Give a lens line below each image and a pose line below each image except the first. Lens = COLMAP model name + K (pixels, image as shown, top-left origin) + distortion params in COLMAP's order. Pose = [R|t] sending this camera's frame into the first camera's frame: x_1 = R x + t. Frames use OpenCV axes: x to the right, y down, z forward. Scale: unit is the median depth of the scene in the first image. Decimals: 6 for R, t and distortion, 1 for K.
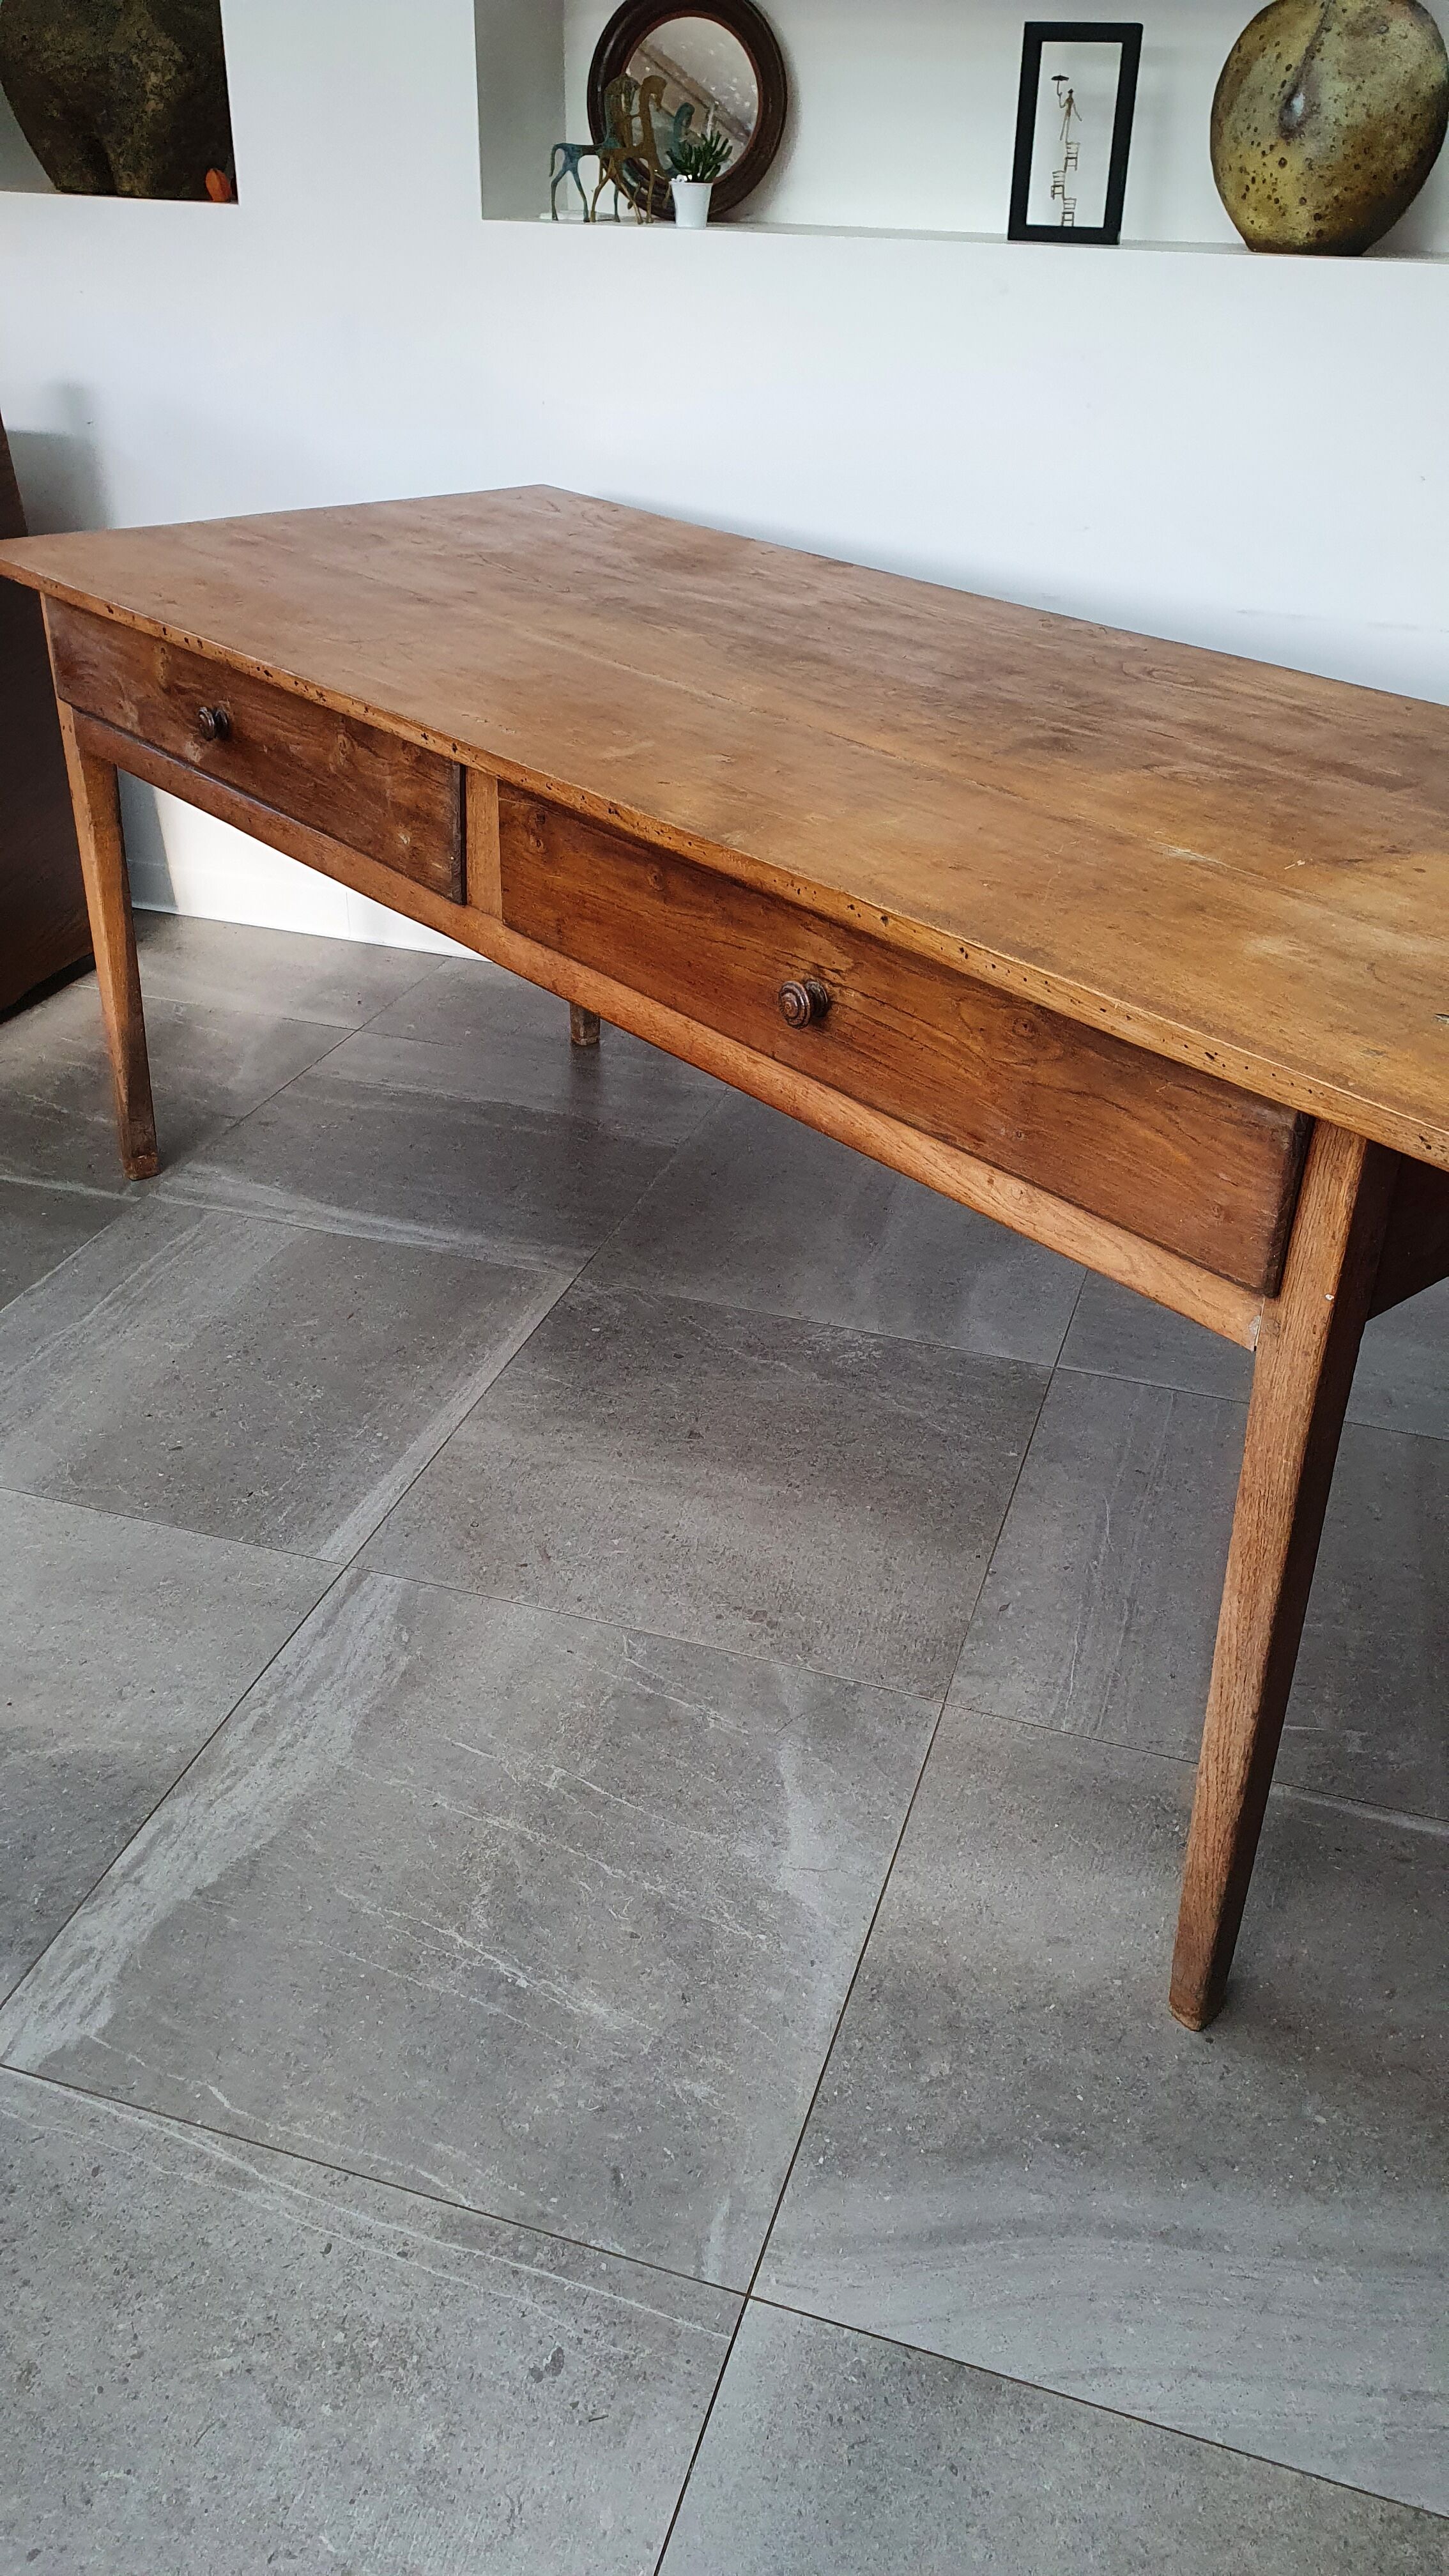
lens RADIAL K [[2026.1, 0, 762.7], [0, 2026.1, 1279.0], [0, 0, 1]] dist [0.006669, 0.014562]
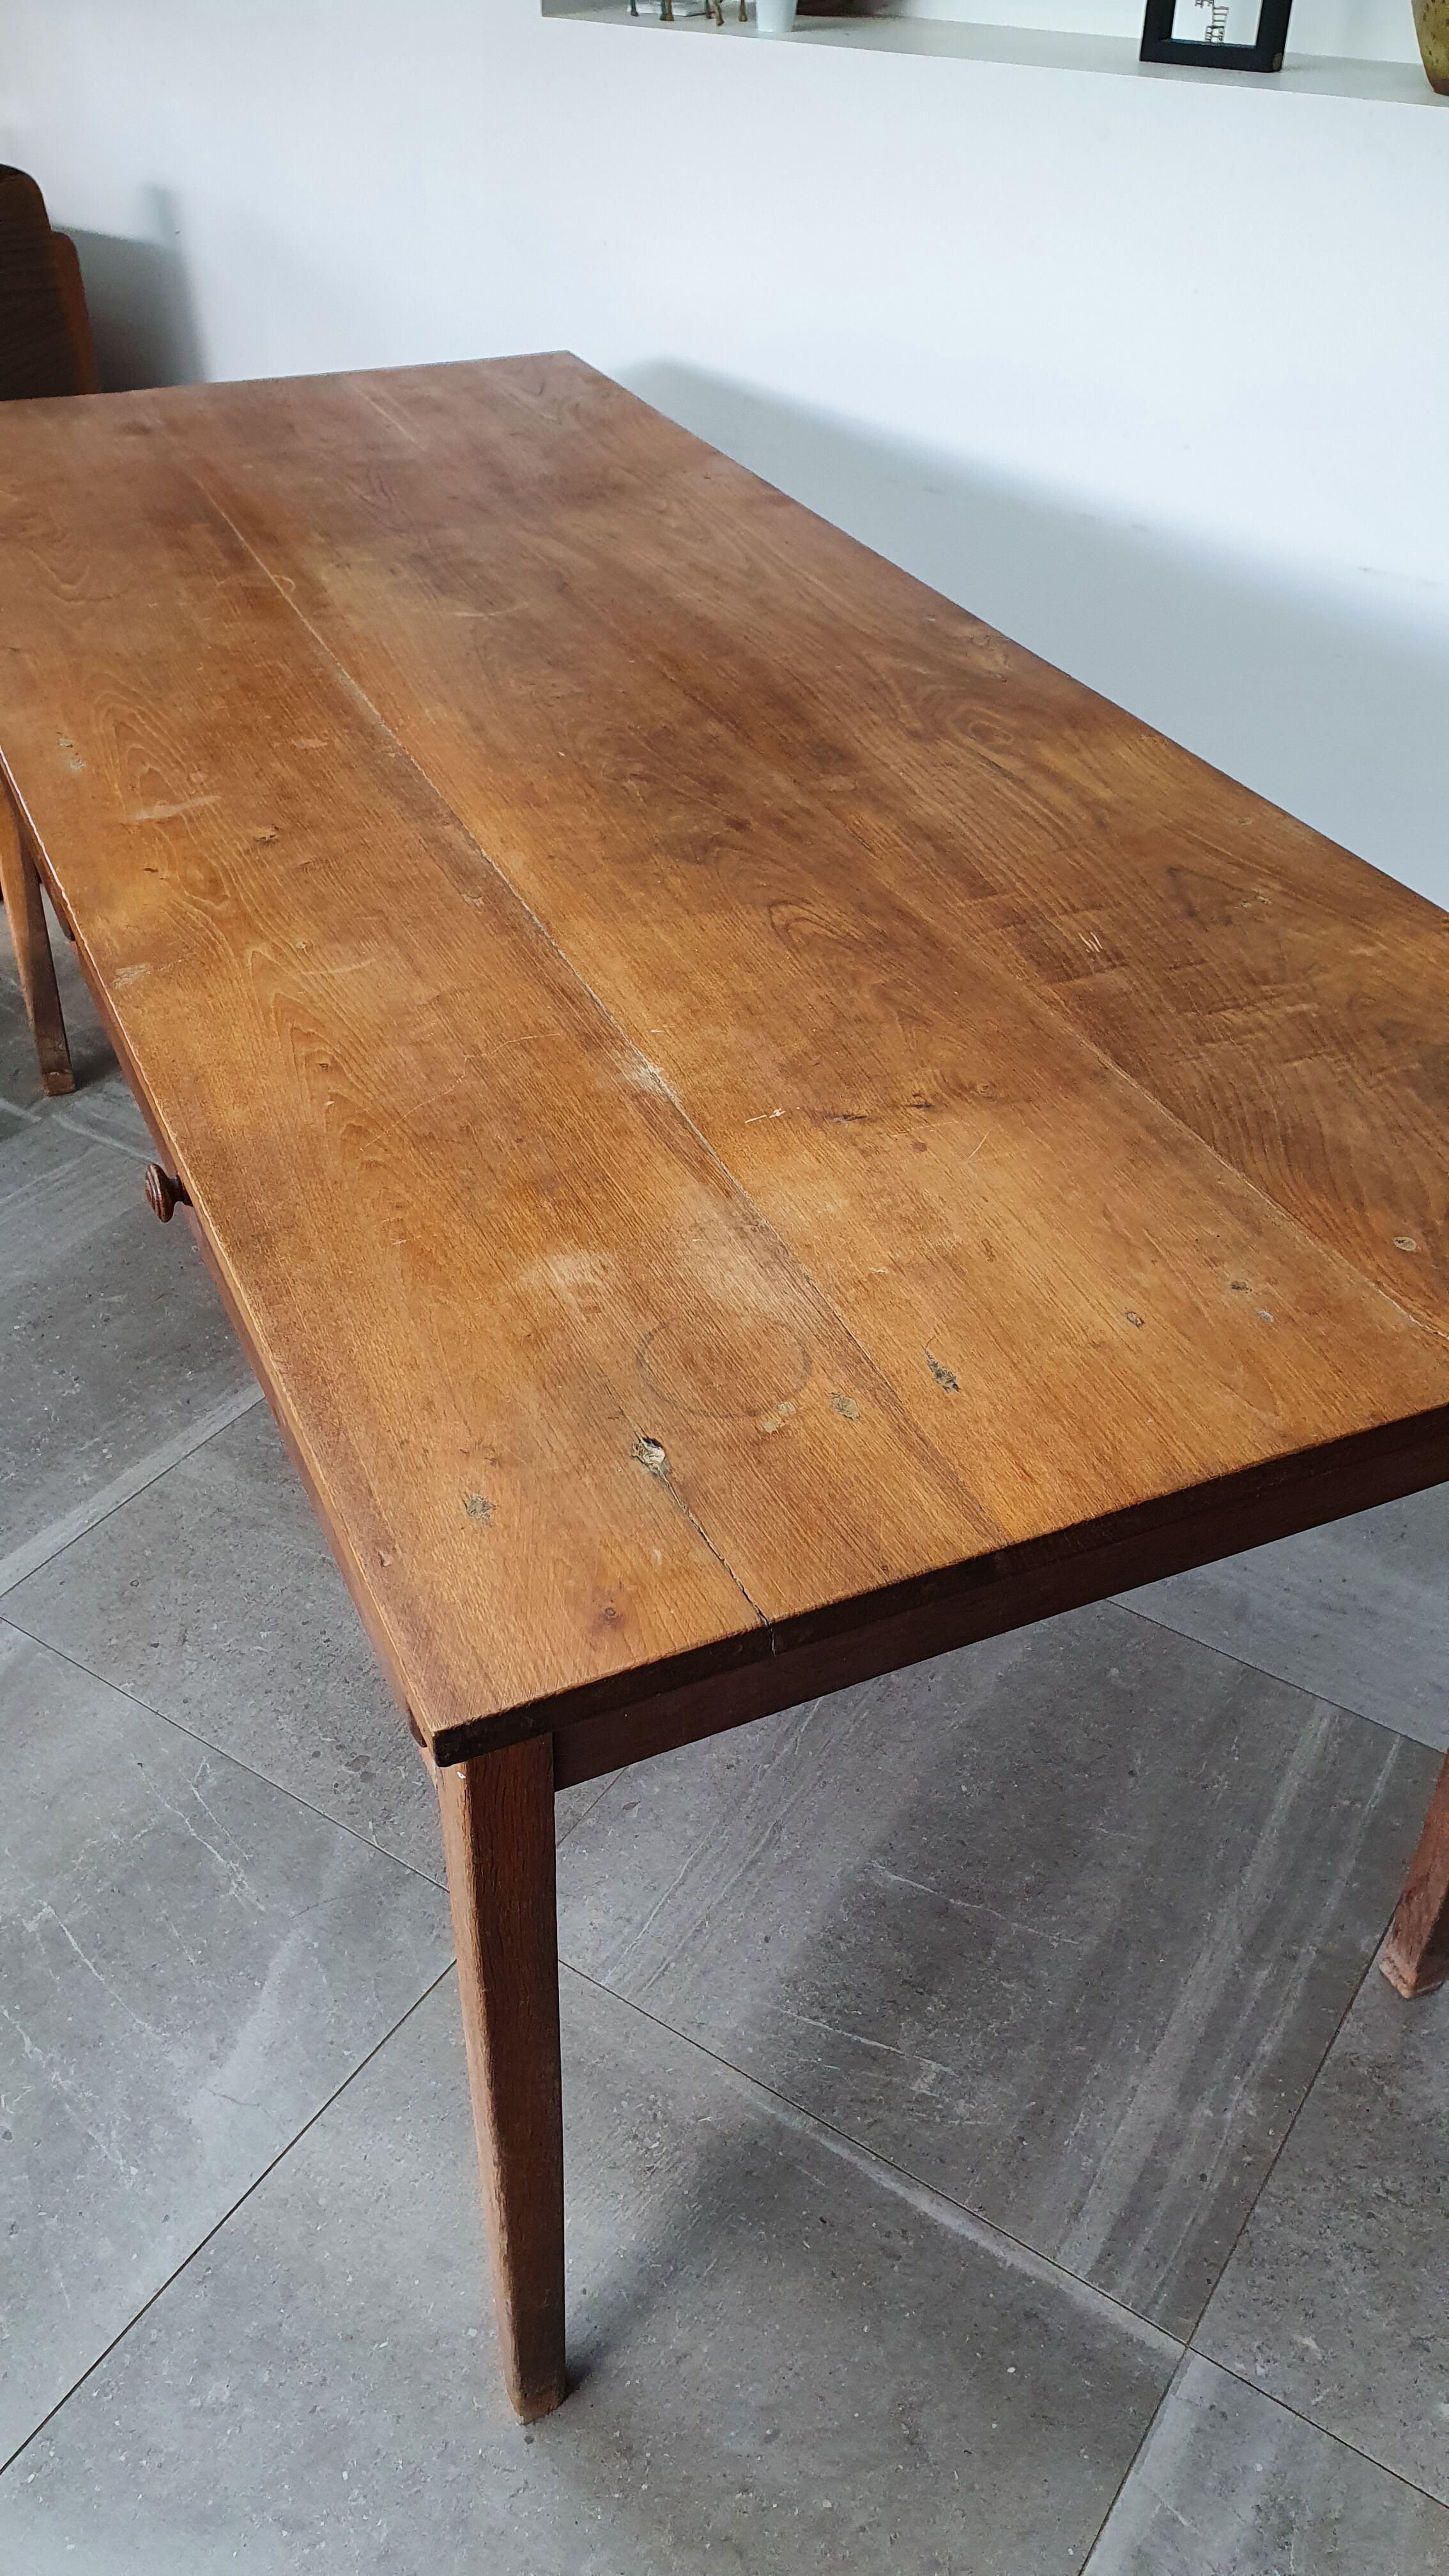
lens RADIAL K [[2026.1, 0, 760.6], [0, 2026.1, 1320.8], [0, 0, 1]] dist [0.006669, 0.014562]
pose [[0.959973, 0.165453, -0.226004, 0.378195], [-0.132401, 0.979098, 0.154395, -0.208189], [0.246825, -0.118292, 0.961813, 0.219108]]
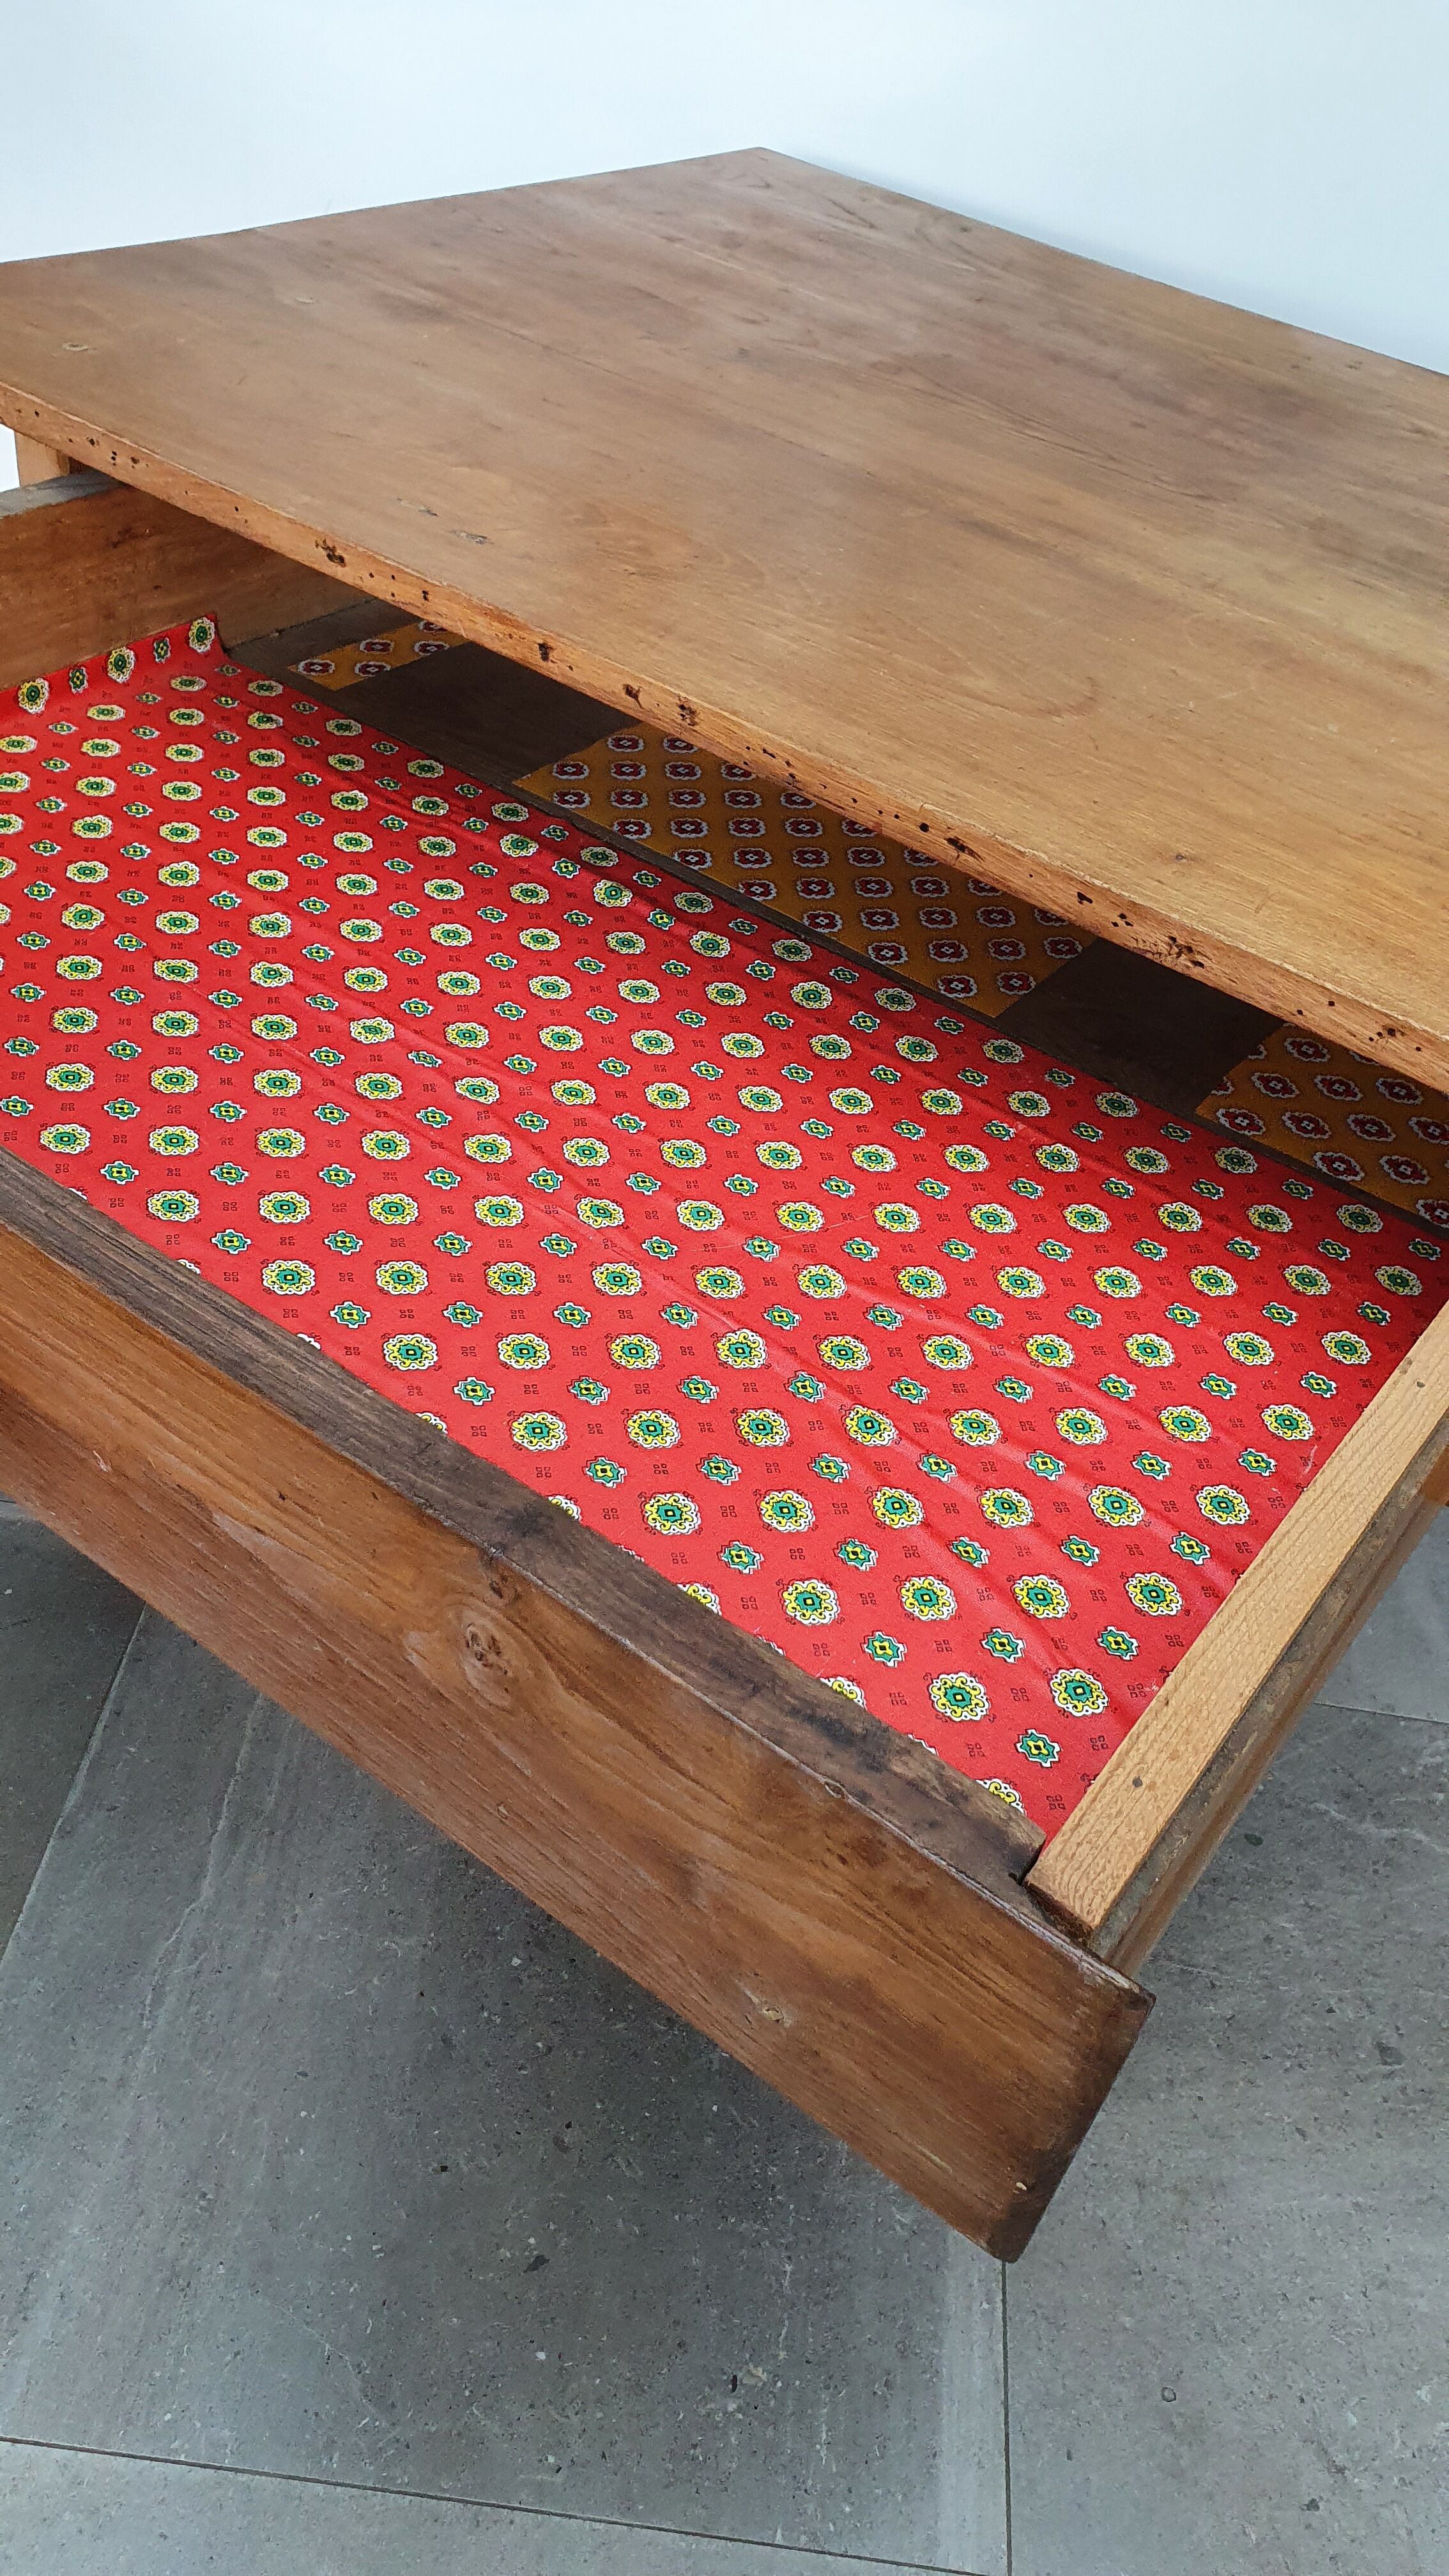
lens RADIAL K [[2026.1, 0, 749.7], [0, 2026.1, 1304.5], [0, 0, 1]] dist [0.006669, 0.014562]
pose [[0.968649, -0.064350, 0.239953, -0.419529], [0.013743, 0.978271, 0.206873, -0.318839], [-0.248051, -0.197090, 0.948486, 0.668197]]
